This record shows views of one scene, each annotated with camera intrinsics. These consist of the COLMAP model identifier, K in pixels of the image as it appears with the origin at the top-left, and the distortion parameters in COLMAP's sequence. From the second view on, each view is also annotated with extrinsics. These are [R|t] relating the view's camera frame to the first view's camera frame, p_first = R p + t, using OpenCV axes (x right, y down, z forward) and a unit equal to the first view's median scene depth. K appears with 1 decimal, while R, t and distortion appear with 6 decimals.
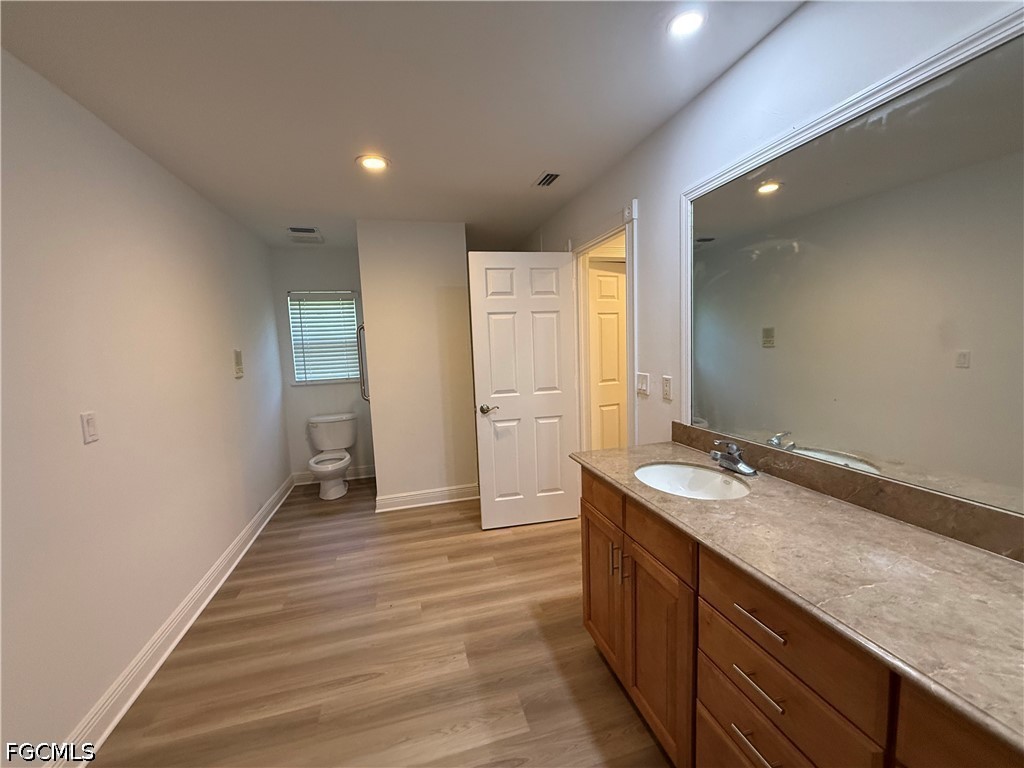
lens RADIAL K [[408.8, 0, 508.4], [0, 408.8, 385.4], [0, 0, 1]] dist [-0.000446, 0.000797]
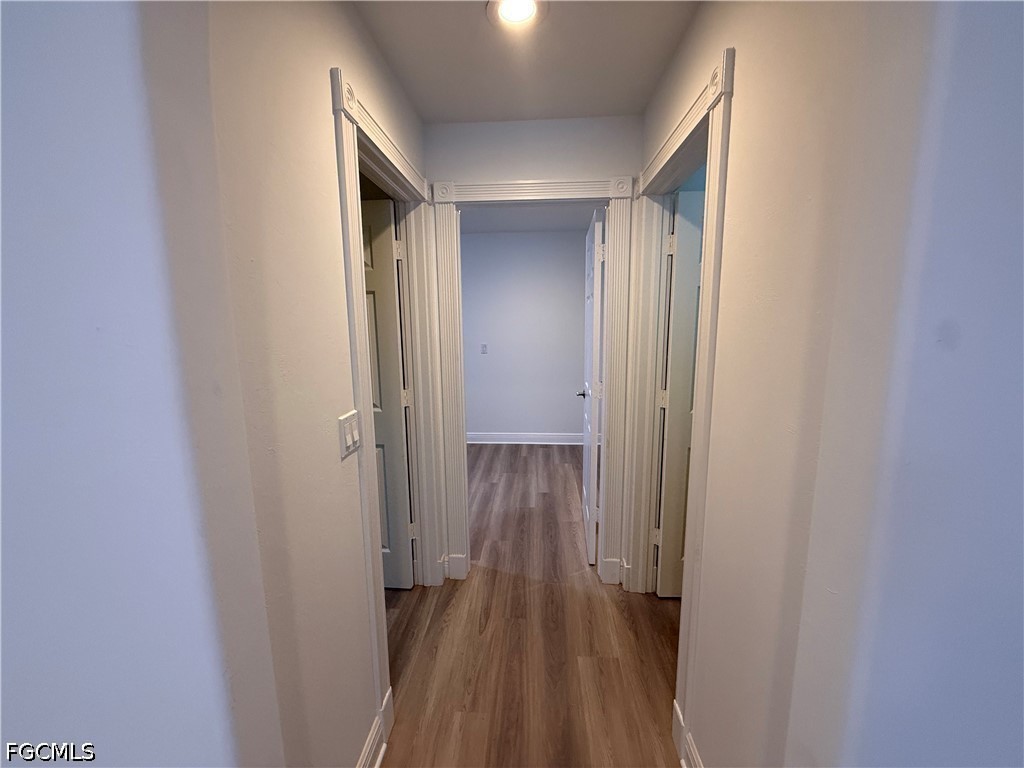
lens RADIAL K [[408.8, 0, 516.0], [0, 408.8, 382.8], [0, 0, 1]] dist [-0.000446, 0.000797]
pose [[-0.303803, 0.188156, -0.933971, 1.356253], [-0.082675, 0.971400, 0.222590, -0.259360], [0.949141, 0.144839, -0.279558, 1.623549]]
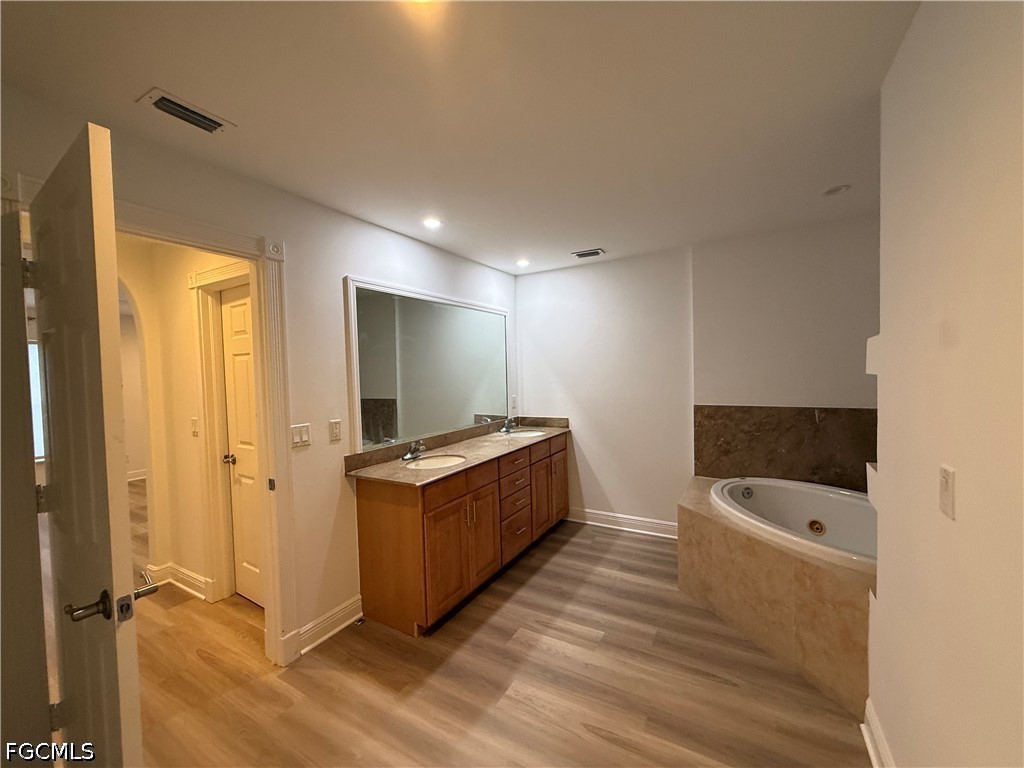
lens RADIAL K [[408.8, 0, 508.0], [0, 408.8, 389.7], [0, 0, 1]] dist [-0.000446, 0.000797]
pose [[-0.708609, 0.014922, 0.705443, -0.752947], [0.118829, 0.988021, 0.098463, -0.160099], [-0.695523, 0.153599, -0.701894, 1.446271]]
